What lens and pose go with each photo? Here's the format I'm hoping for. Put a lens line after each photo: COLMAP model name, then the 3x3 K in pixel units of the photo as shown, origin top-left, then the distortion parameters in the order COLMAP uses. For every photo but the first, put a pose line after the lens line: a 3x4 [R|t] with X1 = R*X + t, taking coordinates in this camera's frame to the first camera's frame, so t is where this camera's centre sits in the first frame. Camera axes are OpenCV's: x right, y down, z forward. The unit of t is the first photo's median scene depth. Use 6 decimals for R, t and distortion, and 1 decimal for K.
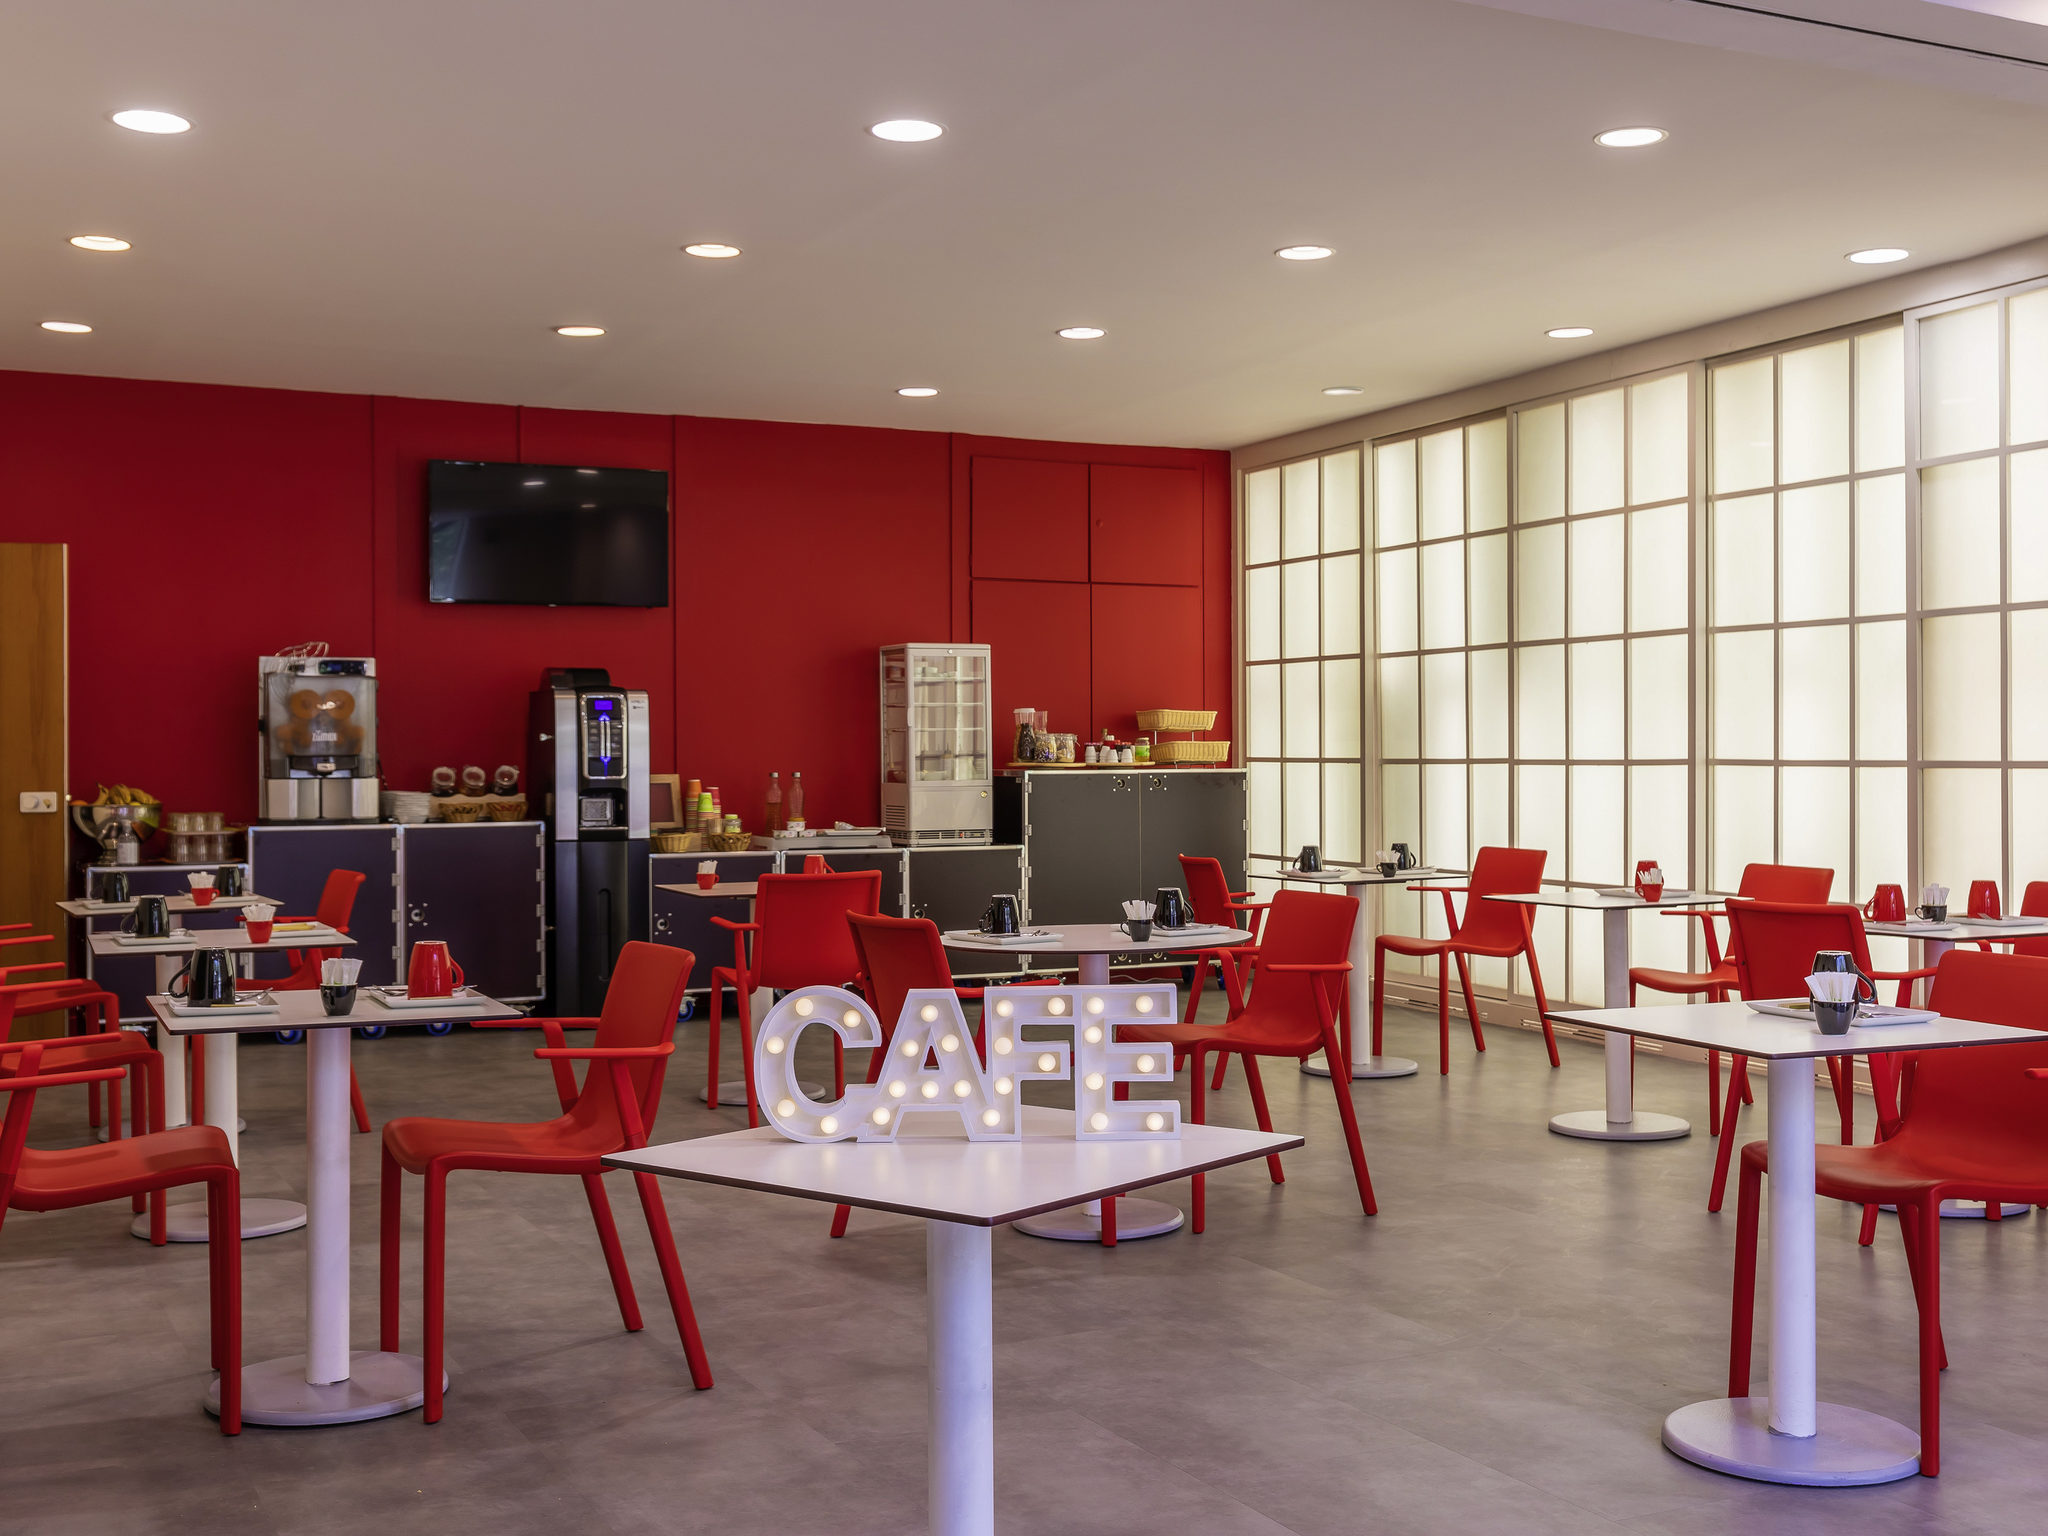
lens RADIAL K [[2208.6, 0, 1024.0], [0, 2208.6, 768.0], [0, 0, 1]] dist [-0.009612, 0.000054]
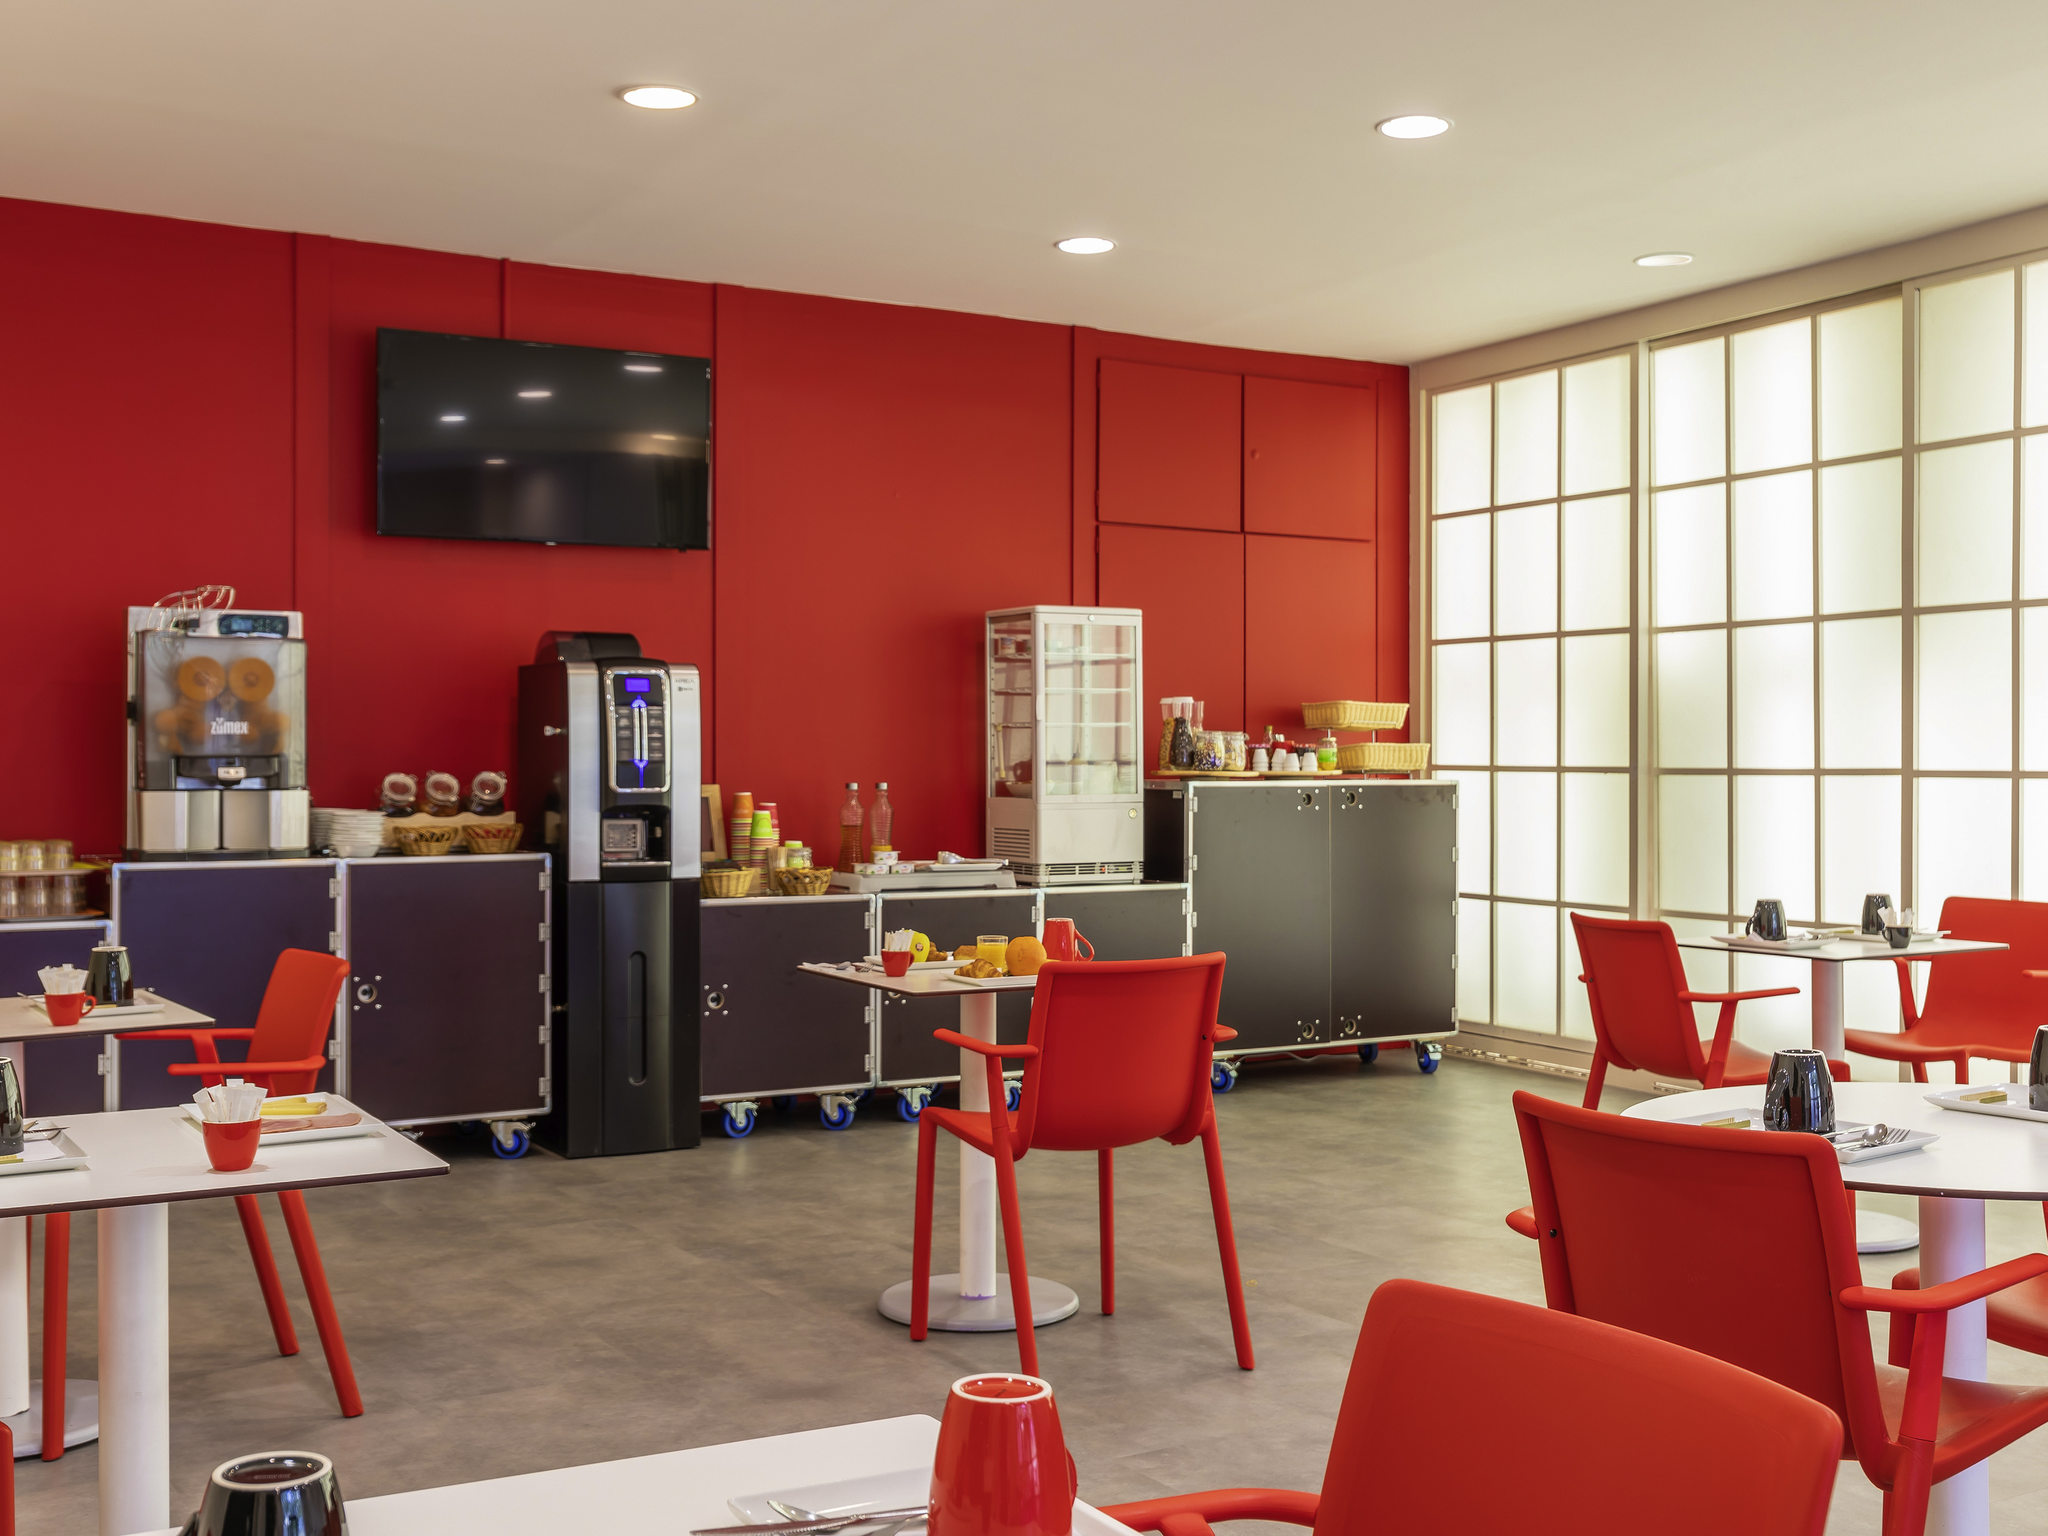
lens RADIAL K [[2208.6, 0, 1024.0], [0, 2208.6, 768.0], [0, 0, 1]] dist [-0.009612, 0.000054]
pose [[0.996891, 0.004655, 0.078656, -0.116392], [-0.004480, 0.999987, -0.002402, -0.001357], [-0.078667, 0.002042, 0.996899, 0.283612]]
